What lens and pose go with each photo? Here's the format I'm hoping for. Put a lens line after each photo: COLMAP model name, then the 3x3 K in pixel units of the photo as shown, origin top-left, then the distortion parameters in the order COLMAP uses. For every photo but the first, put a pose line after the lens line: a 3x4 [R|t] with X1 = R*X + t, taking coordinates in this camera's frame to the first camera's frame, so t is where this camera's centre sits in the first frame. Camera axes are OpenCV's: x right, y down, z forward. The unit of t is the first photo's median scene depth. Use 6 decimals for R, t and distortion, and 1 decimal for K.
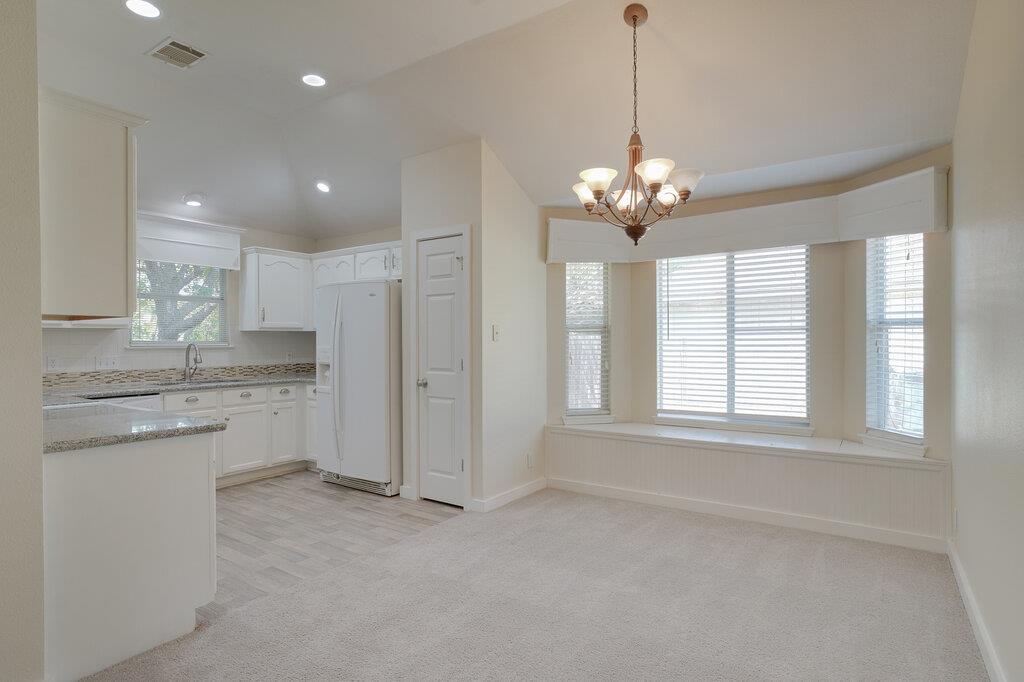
lens RADIAL K [[535.3, 0, 514.7], [0, 535.3, 341.7], [0, 0, 1]] dist [-0.000955, -0.000049]
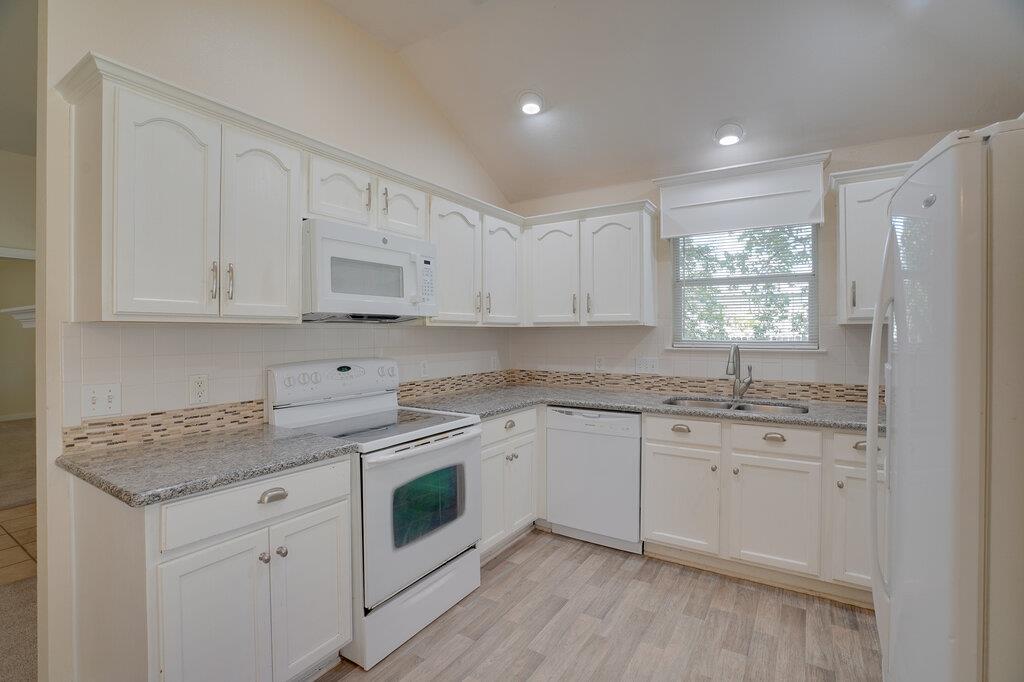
lens RADIAL K [[481.2, 0, 512.6], [0, 481.2, 333.9], [0, 0, 1]] dist [-0.001031, -0.000341]
pose [[0.026602, 0.009924, -0.999597, 0.007588], [0.005327, 0.999935, 0.010069, -0.021202], [0.999632, -0.005593, 0.026548, 0.776985]]
